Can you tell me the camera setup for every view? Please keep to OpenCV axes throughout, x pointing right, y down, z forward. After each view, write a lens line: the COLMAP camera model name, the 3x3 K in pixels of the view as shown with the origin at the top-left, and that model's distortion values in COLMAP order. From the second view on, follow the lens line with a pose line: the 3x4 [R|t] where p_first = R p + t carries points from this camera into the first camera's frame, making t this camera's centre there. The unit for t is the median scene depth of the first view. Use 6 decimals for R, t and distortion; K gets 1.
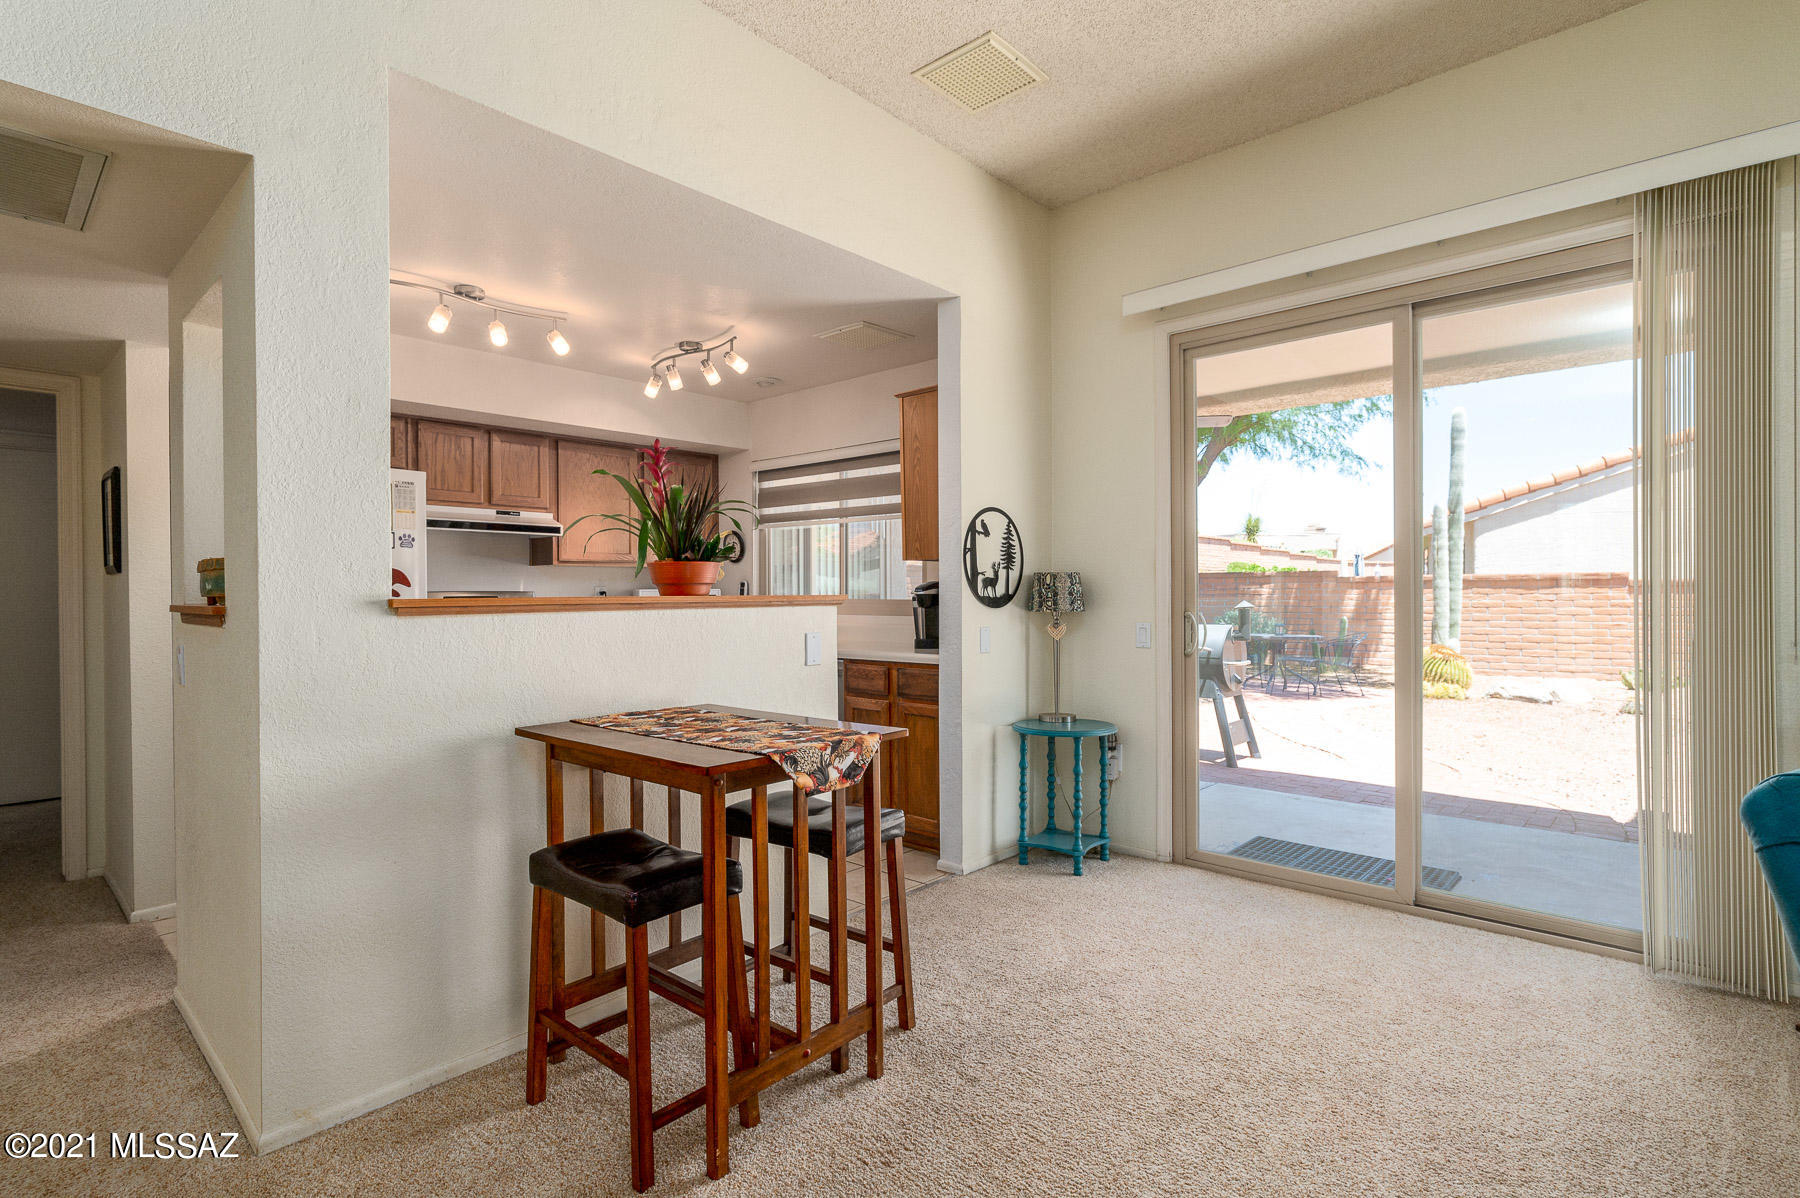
lens RADIAL K [[863.7, 0, 902.3], [0, 863.7, 599.4], [0, 0, 1]] dist [0.003283, -0.003243]
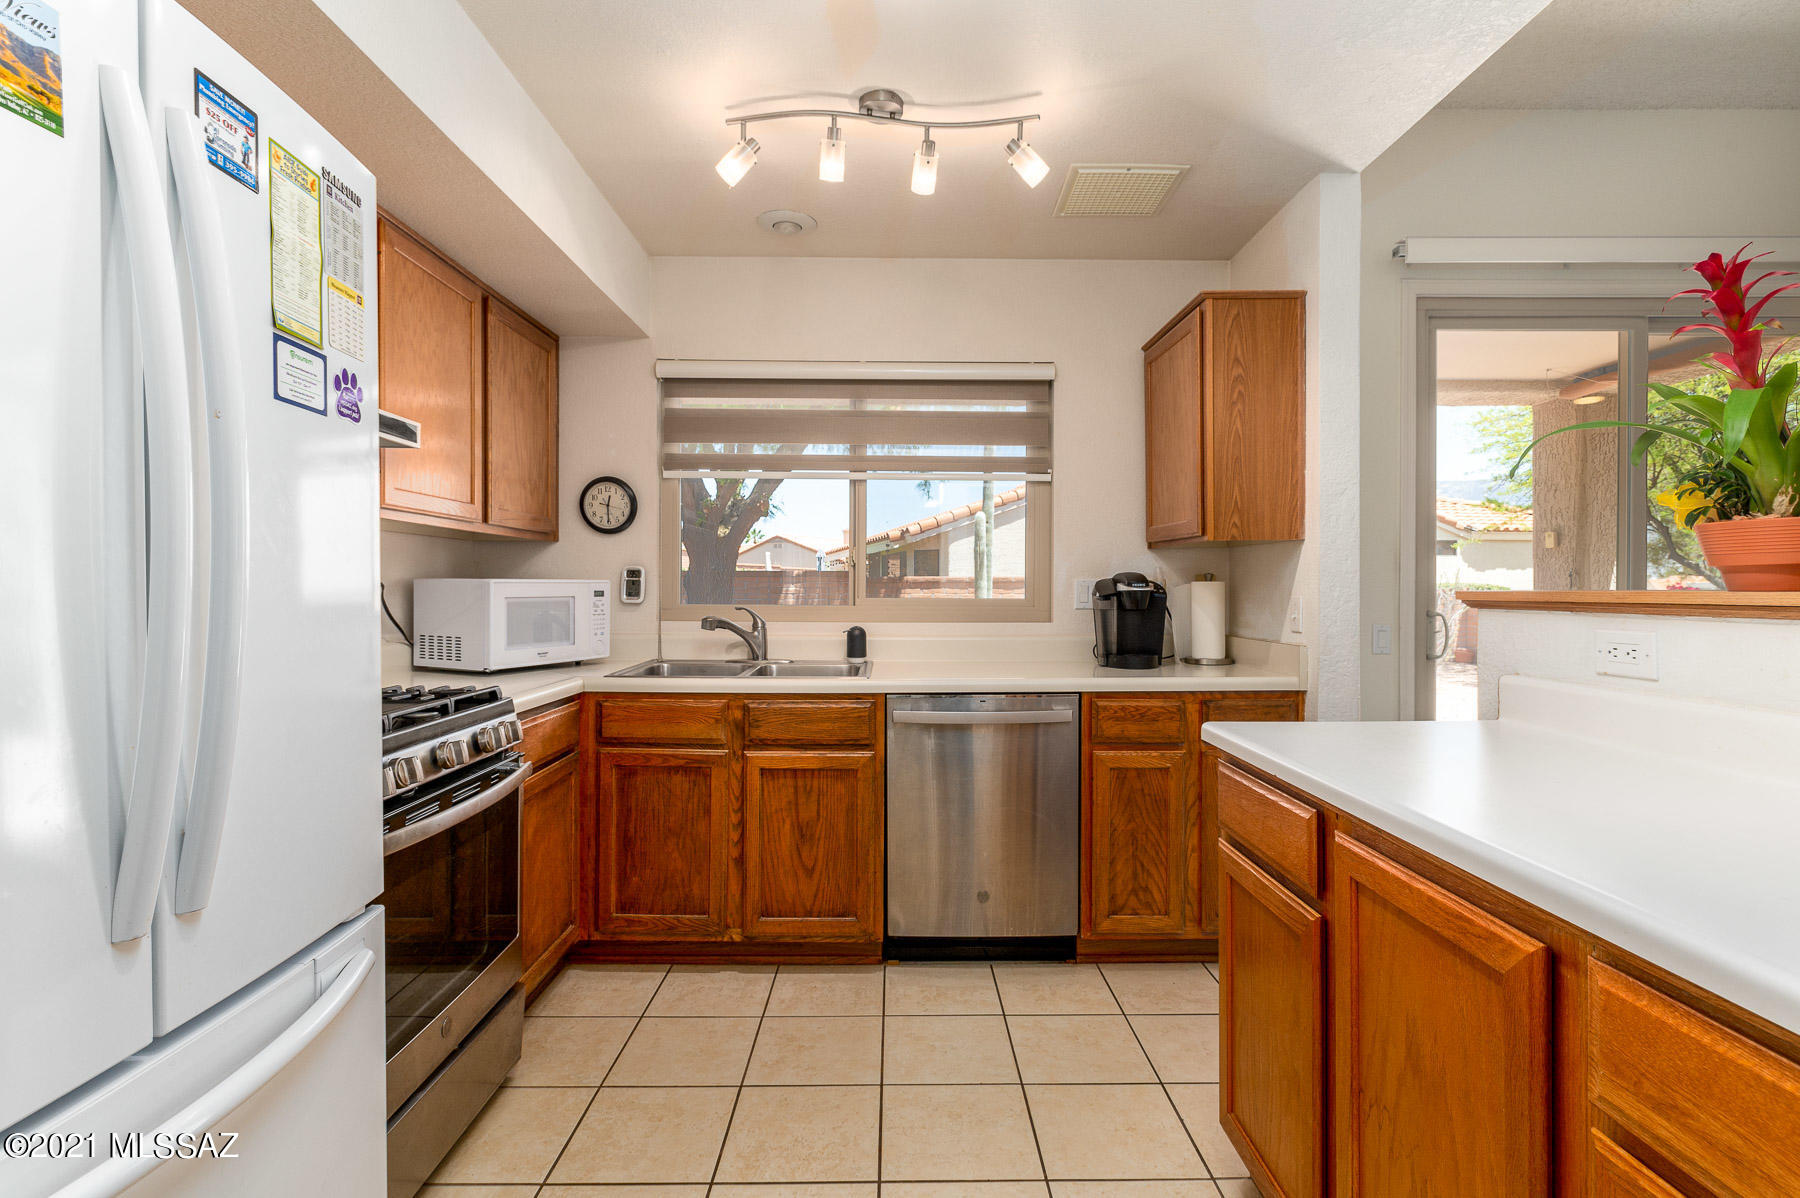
lens RADIAL K [[863.7, 0, 901.6], [0, 863.7, 594.8], [0, 0, 1]] dist [0.003283, -0.003243]
pose [[0.739553, 0.001828, 0.673096, -0.635619], [0.000224, 0.999996, -0.002962, -0.000688], [-0.673098, 0.002342, 0.739549, 0.669473]]
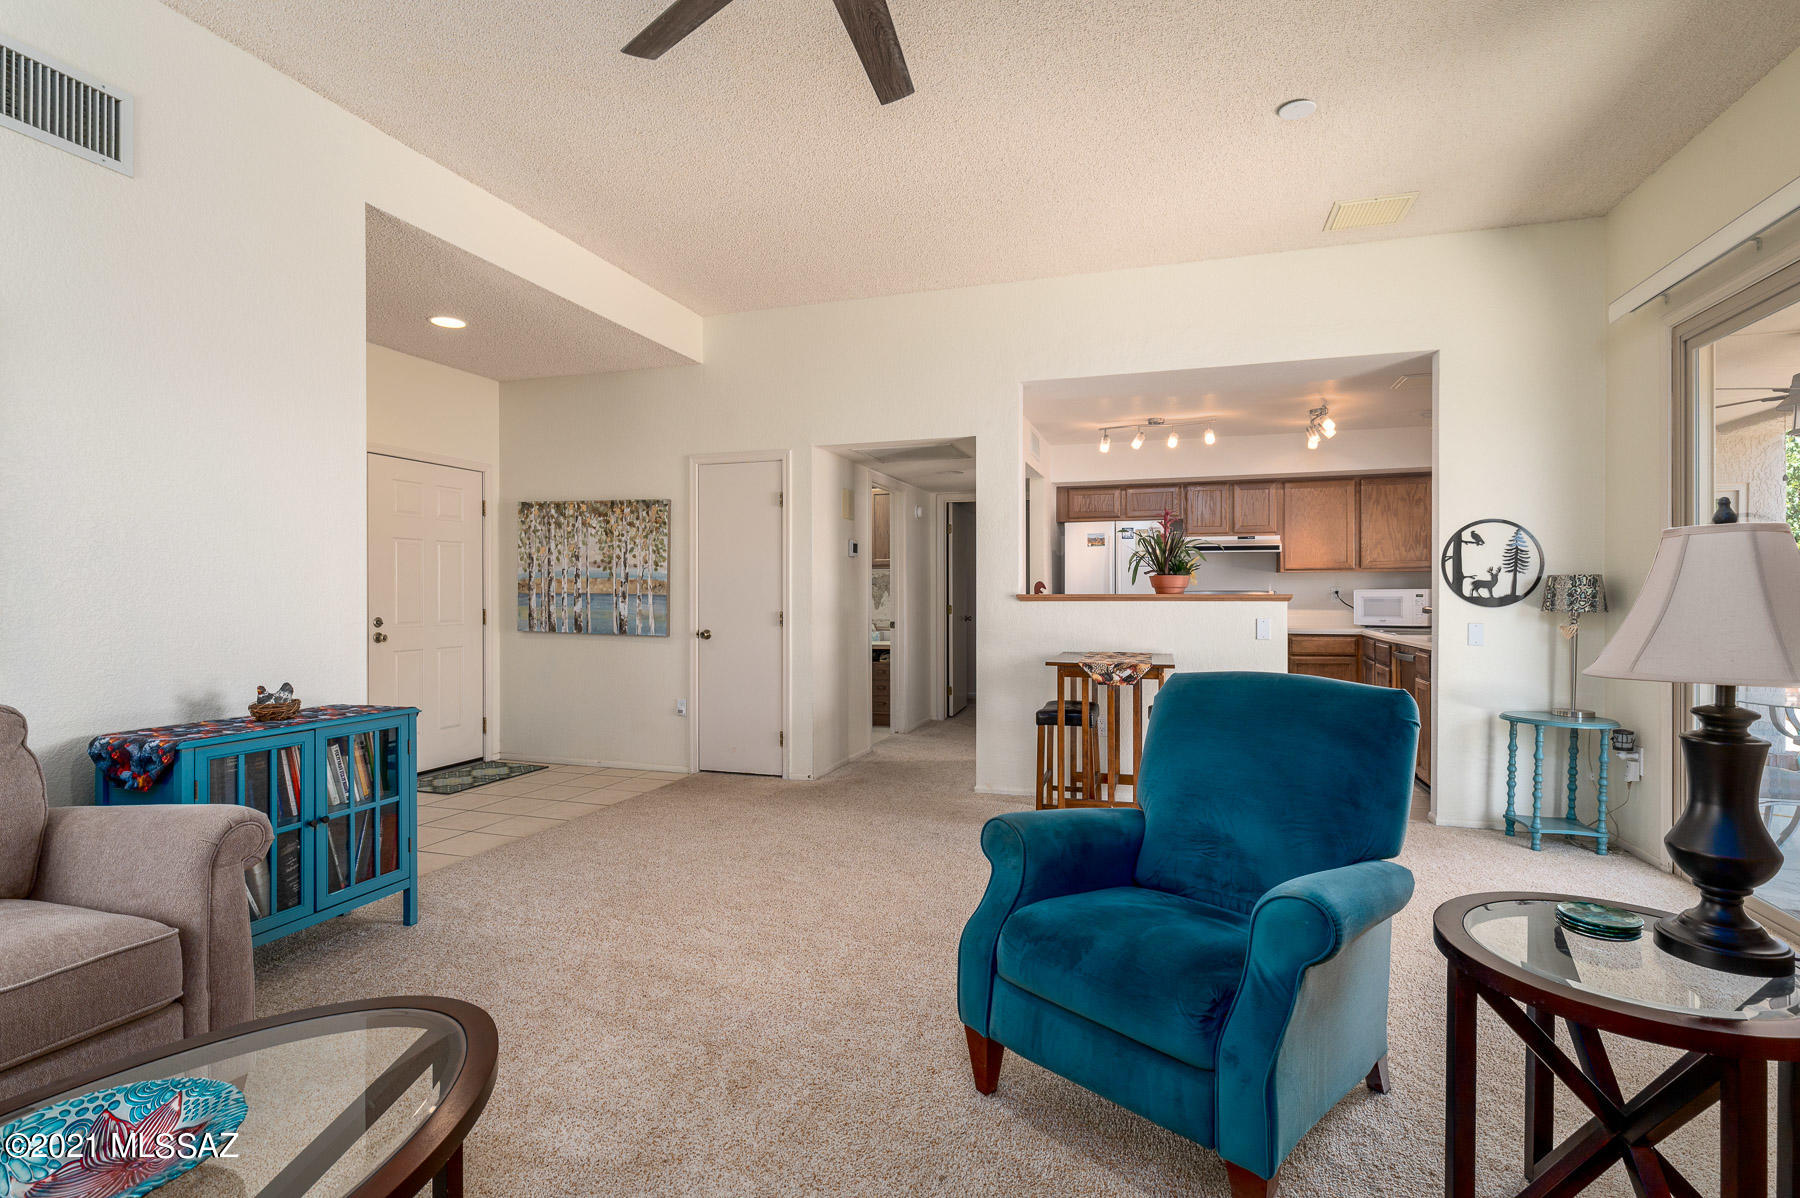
lens RADIAL K [[863.7, 0, 901.7], [0, 863.7, 598.2], [0, 0, 1]] dist [0.003283, -0.003243]
pose [[0.413410, 0.010016, -0.910490, 0.796483], [-0.008548, 0.999938, 0.007119, -0.002825], [0.910505, 0.004839, 0.413470, -0.178598]]
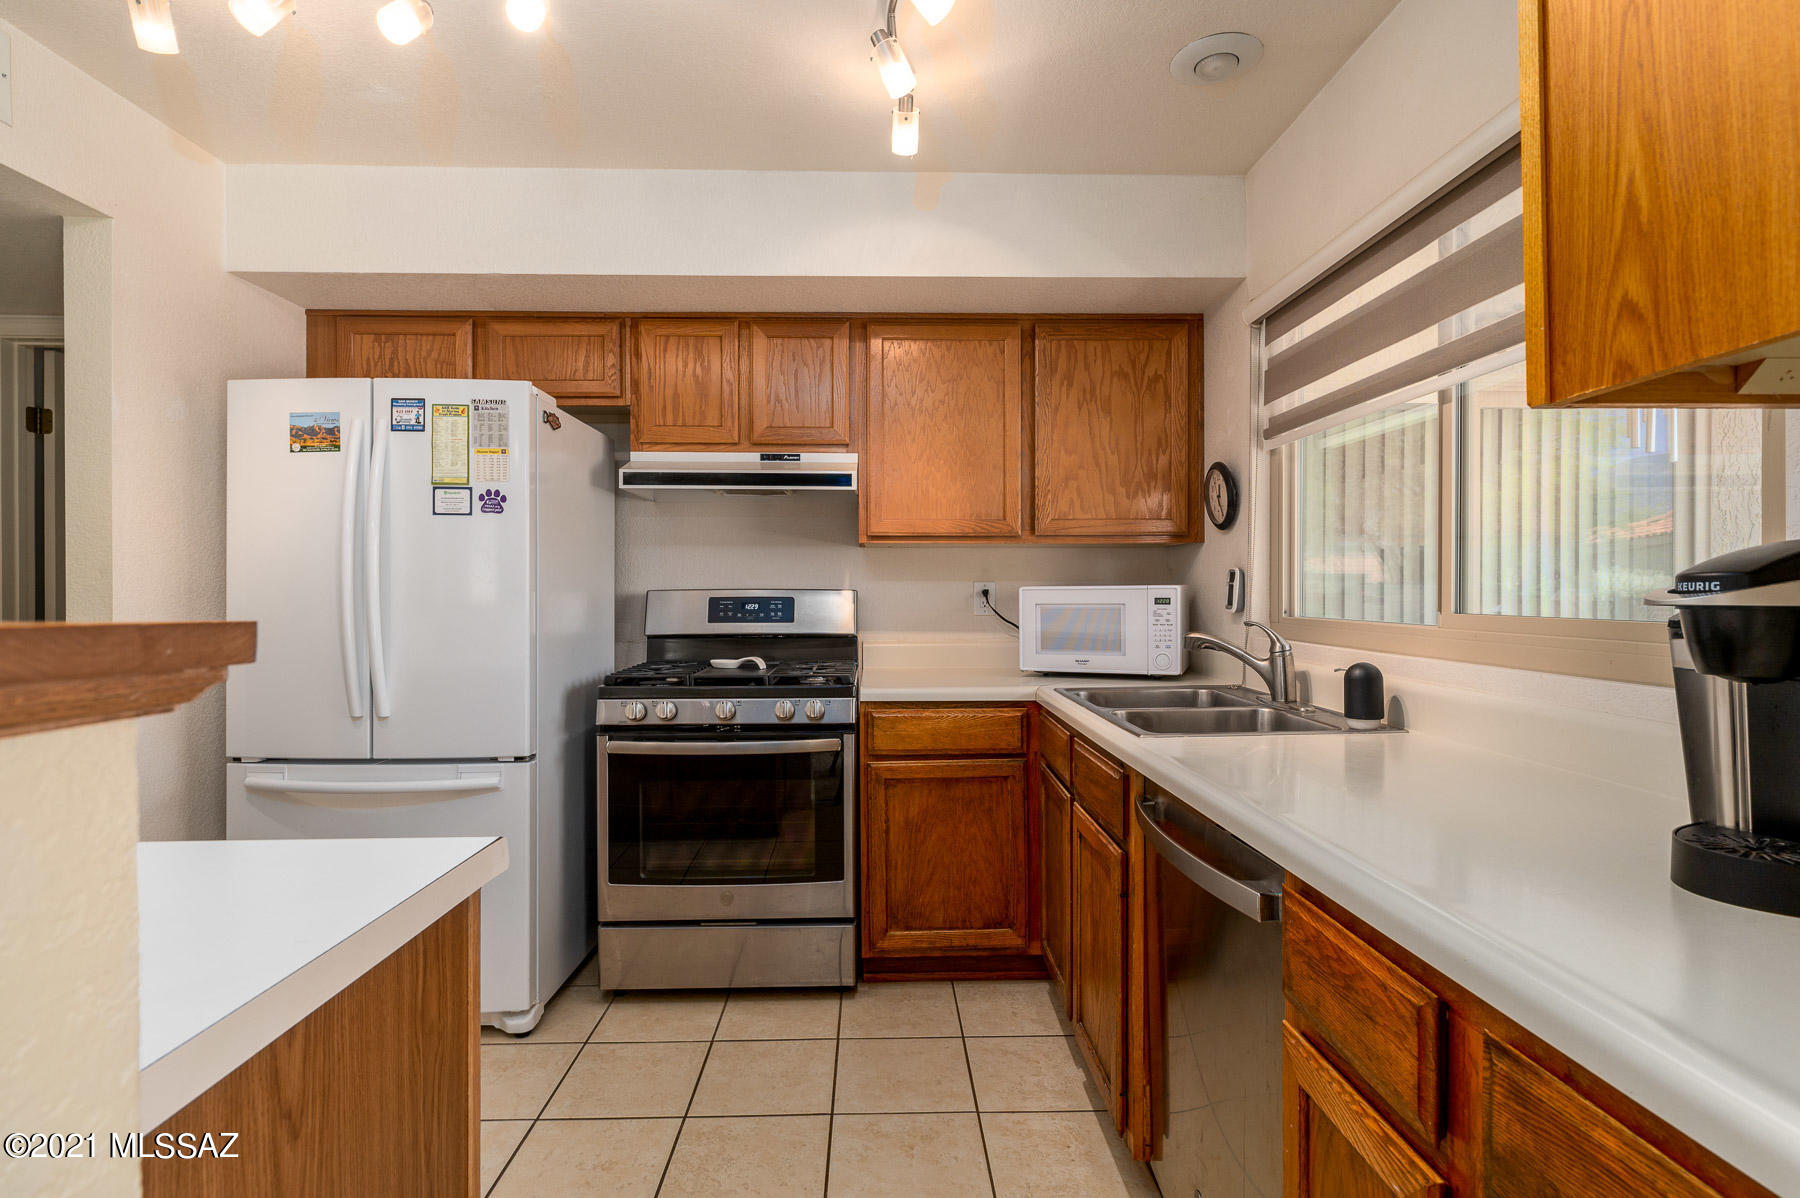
lens RADIAL K [[863.7, 0, 893.2], [0, 863.7, 596.0], [0, 0, 1]] dist [0.003283, -0.003243]
pose [[0.683984, 0.007510, -0.729458, 0.039011], [-0.008585, 0.999961, 0.002245, -0.007561], [0.729446, 0.004727, 0.684022, 0.804448]]
